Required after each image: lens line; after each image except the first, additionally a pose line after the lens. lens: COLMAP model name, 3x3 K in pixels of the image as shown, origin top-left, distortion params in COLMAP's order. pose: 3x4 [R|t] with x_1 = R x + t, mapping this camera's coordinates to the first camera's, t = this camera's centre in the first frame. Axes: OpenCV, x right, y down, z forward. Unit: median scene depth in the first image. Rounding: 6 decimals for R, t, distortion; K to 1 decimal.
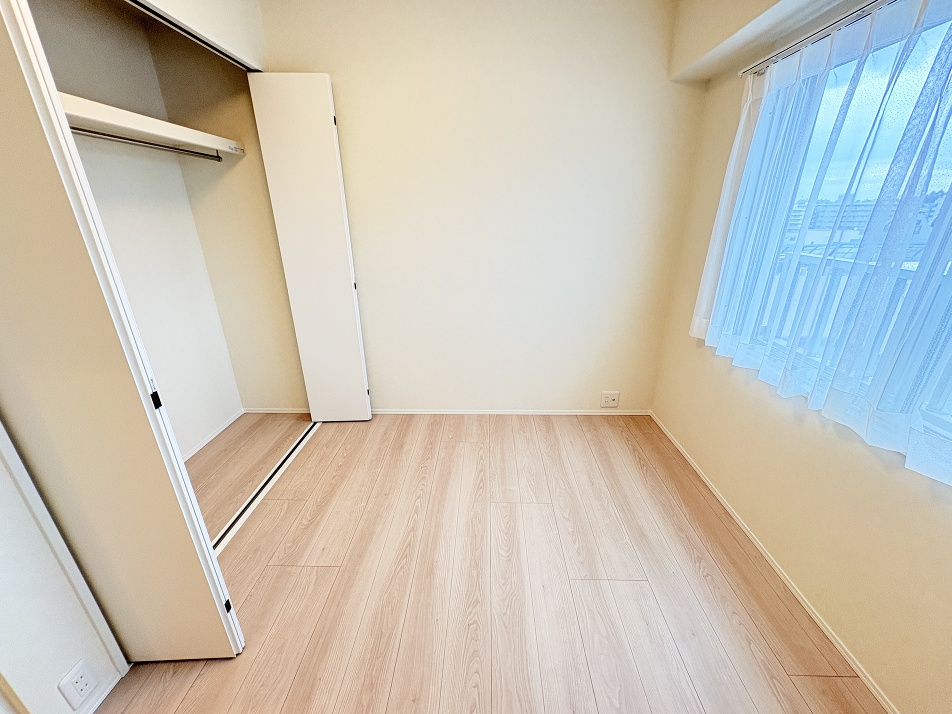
lens RADIAL K [[378.8, 0, 476.0], [0, 378.8, 357.0], [0, 0, 1]] dist [-0.001241, 0.000008]
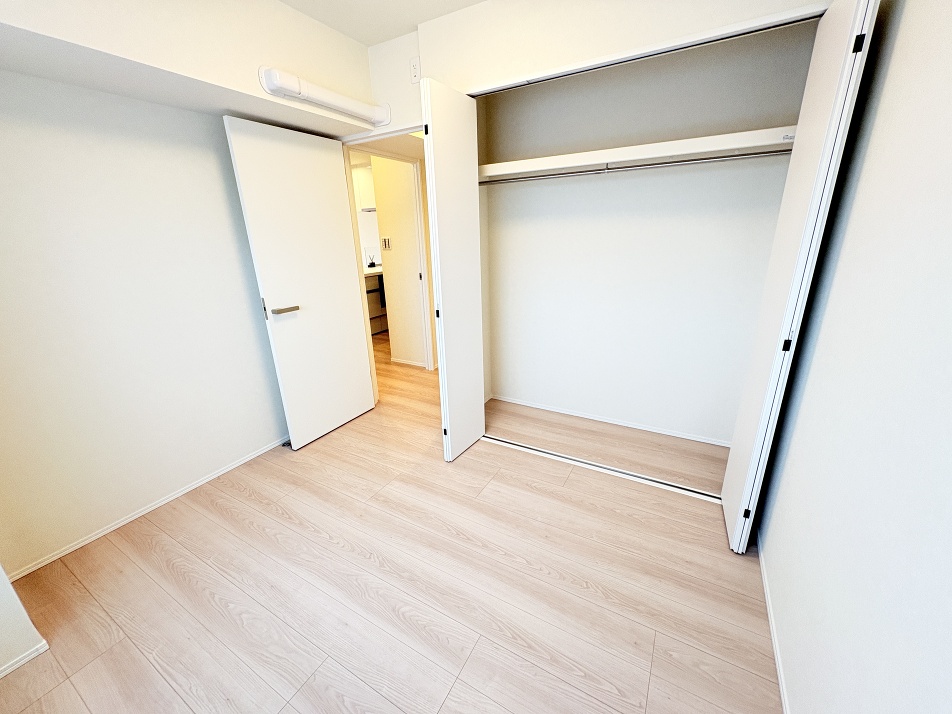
lens RADIAL K [[378.8, 0, 476.0], [0, 378.8, 357.0], [0, 0, 1]] dist [-0.001241, 0.000008]
pose [[-0.474808, 0.295057, -0.829156, 0.503235], [-0.283310, 0.840735, 0.461412, -0.395885], [0.833242, 0.453990, -0.315595, 1.043259]]
